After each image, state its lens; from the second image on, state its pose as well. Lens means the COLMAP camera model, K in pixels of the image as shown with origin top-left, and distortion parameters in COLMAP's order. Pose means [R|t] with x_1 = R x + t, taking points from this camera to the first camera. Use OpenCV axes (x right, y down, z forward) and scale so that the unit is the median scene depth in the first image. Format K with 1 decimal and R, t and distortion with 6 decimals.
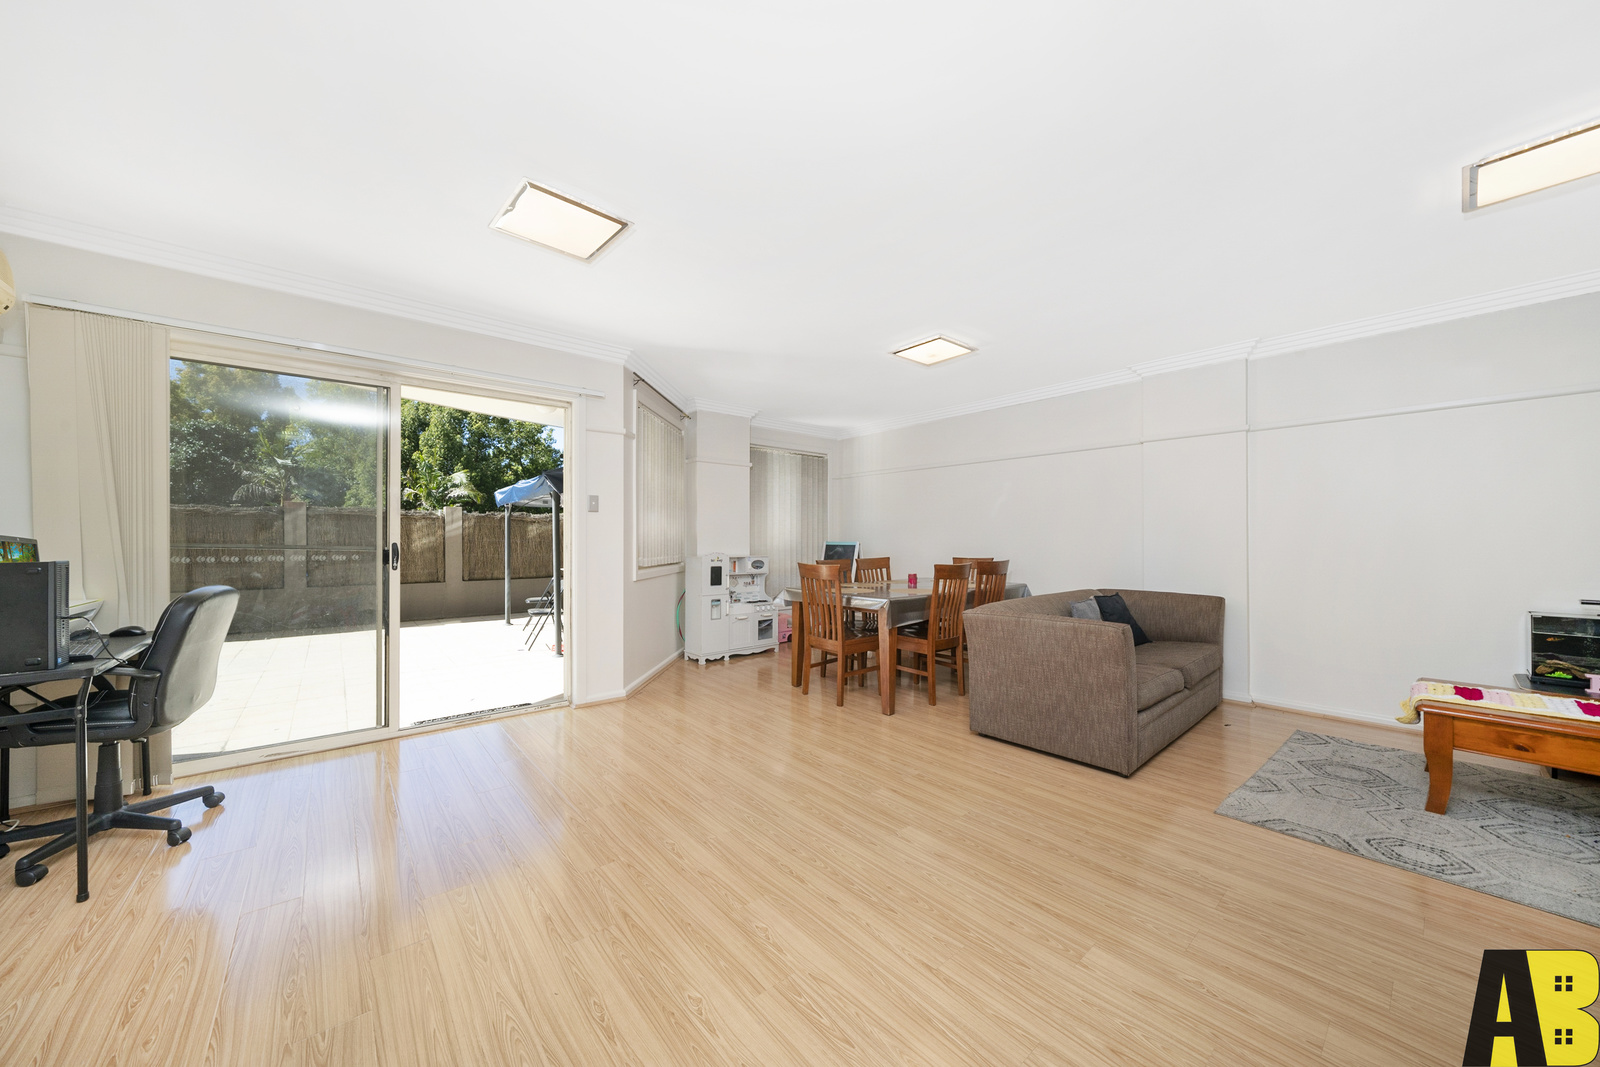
lens RADIAL K [[557.8, 0, 800.0], [0, 557.8, 533.5], [0, 0, 1]] dist [0.000105, 0.000000]
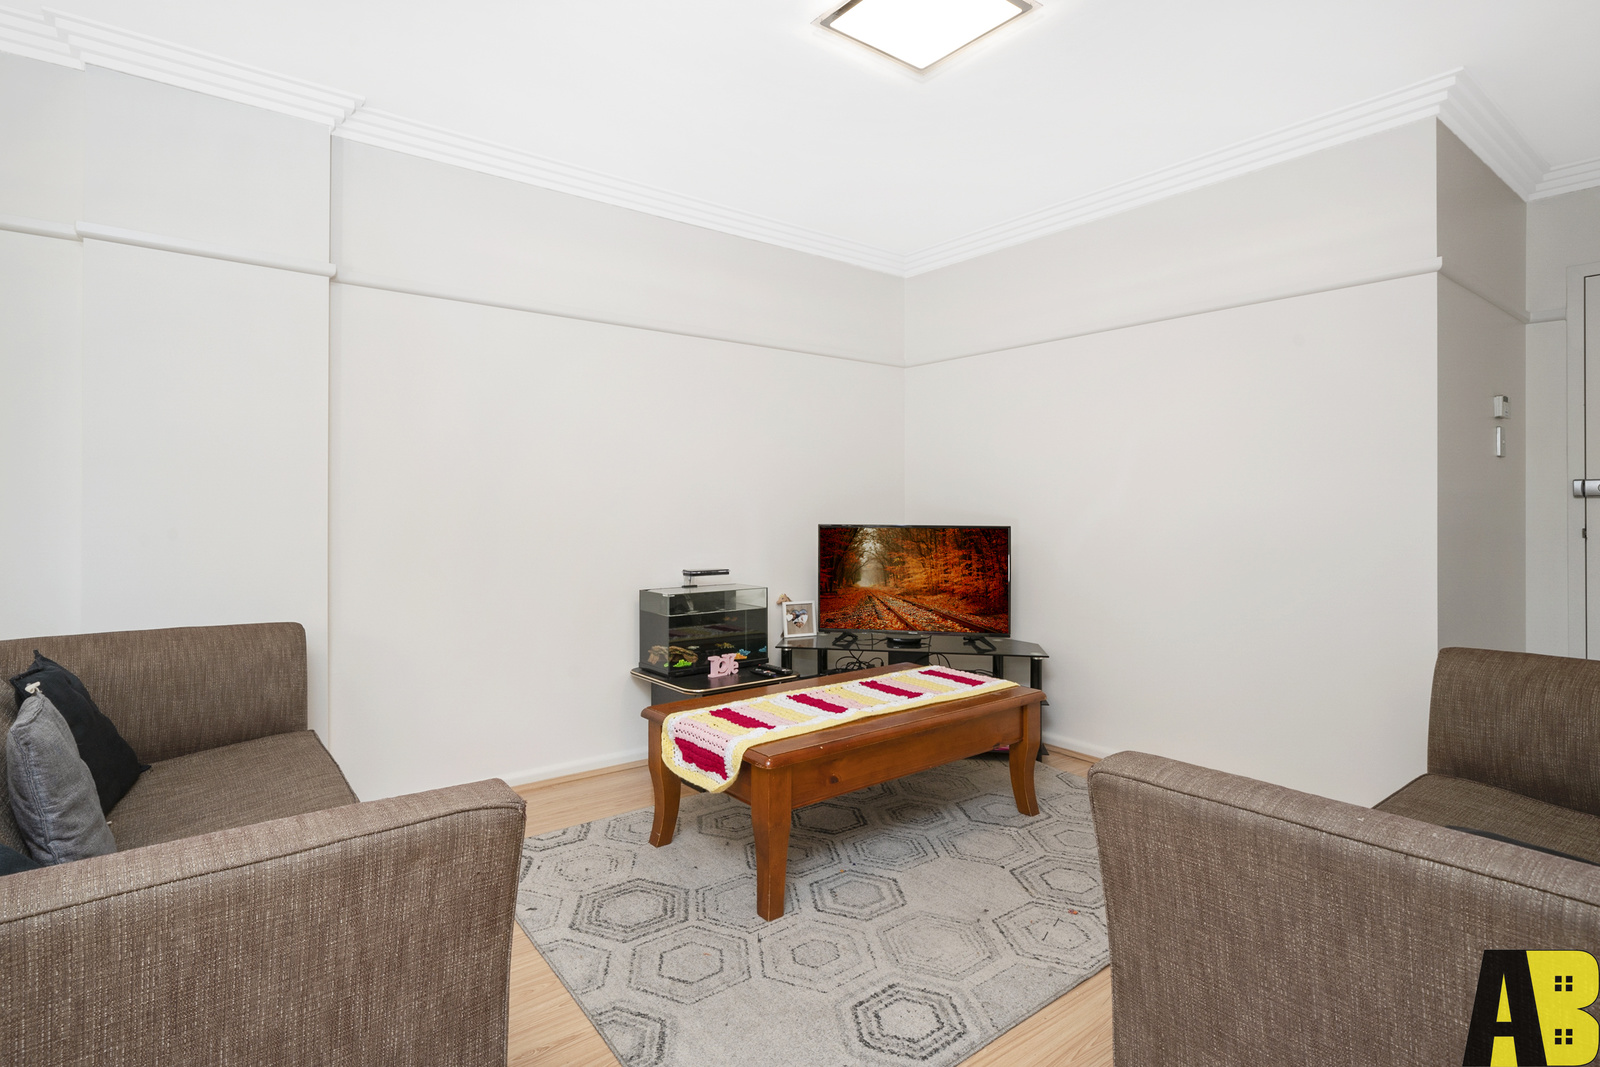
lens RADIAL K [[816.1, 0, 797.3], [0, 816.1, 501.9], [0, 0, 1]] dist [-0.002341, -0.000508]
pose [[0.059918, 0.004788, 0.998192, 0.077827], [-0.017371, 0.999842, -0.003753, 0.007131], [-0.998052, -0.017115, 0.059992, 0.390138]]
